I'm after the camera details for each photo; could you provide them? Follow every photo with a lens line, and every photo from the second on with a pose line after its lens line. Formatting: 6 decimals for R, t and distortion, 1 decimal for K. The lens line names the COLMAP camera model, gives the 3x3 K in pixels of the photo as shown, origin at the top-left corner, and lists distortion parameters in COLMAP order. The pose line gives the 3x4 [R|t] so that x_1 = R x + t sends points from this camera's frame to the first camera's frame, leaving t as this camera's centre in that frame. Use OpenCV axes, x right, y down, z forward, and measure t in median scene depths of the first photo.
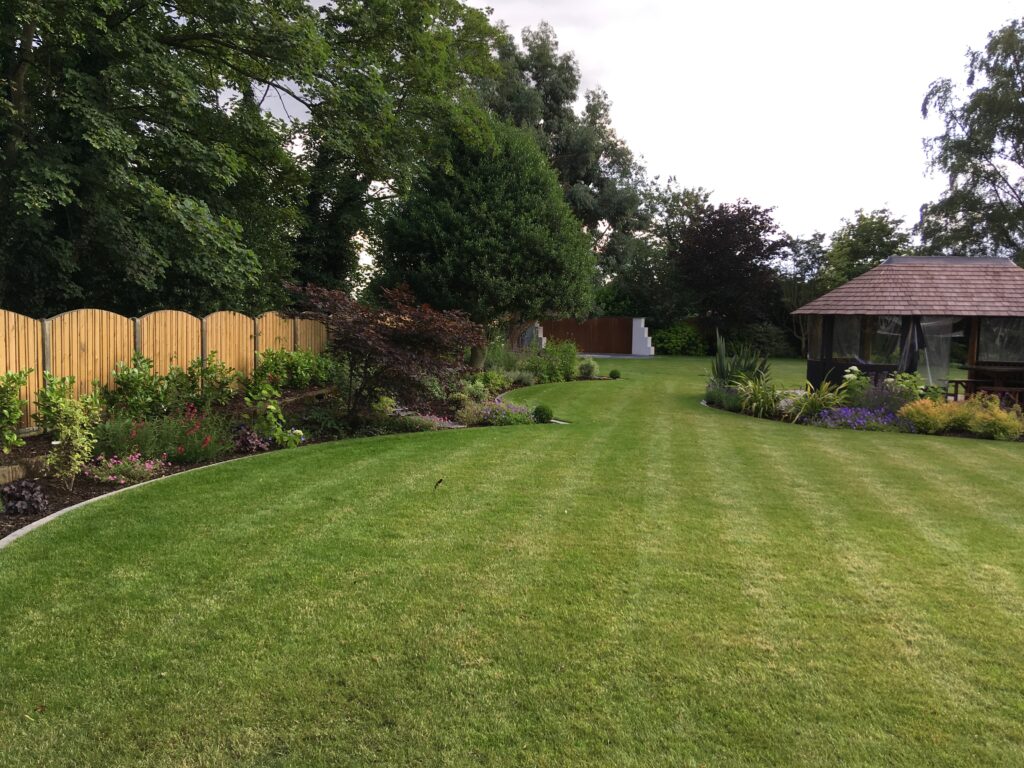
lens RADIAL K [[868.3, 0, 512.0], [0, 868.3, 384.0], [0, 0, 1]] dist [0.110066, -0.167357]
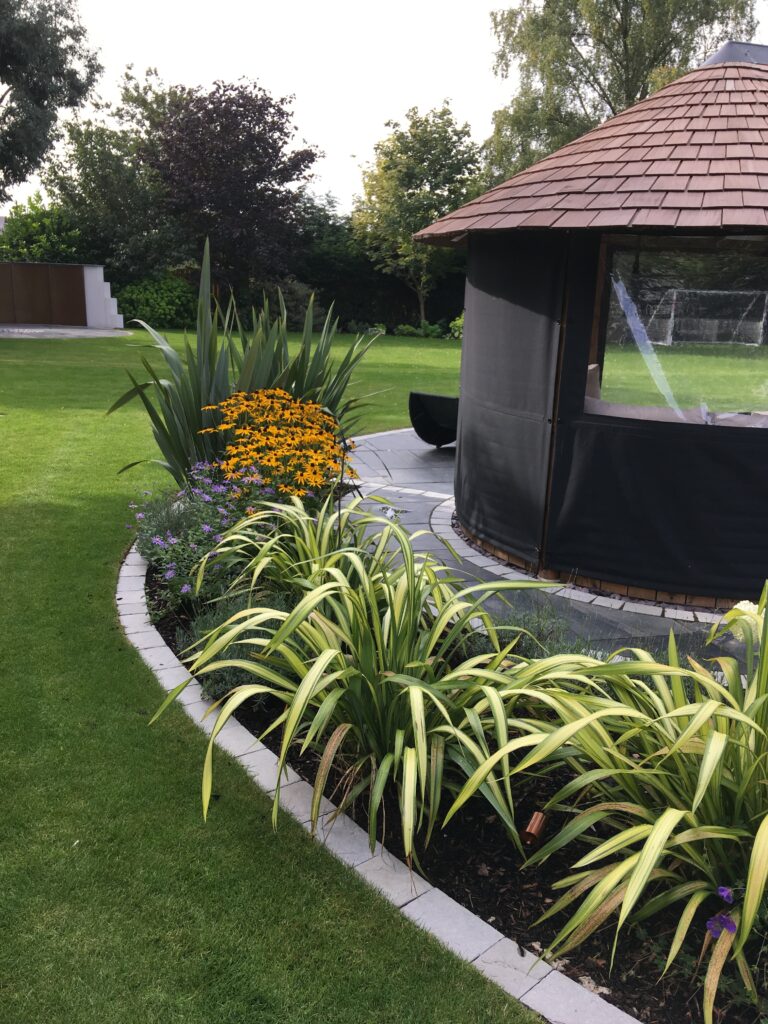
lens RADIAL K [[868.3, 0, 384.0], [0, 868.3, 512.0], [0, 0, 1]] dist [0.110066, -0.167357]
pose [[0.924588, -0.078321, 0.372831, 0.095853], [0.010063, 0.983319, 0.181612, -0.016634], [-0.380836, -0.164165, 0.909953, 0.341377]]
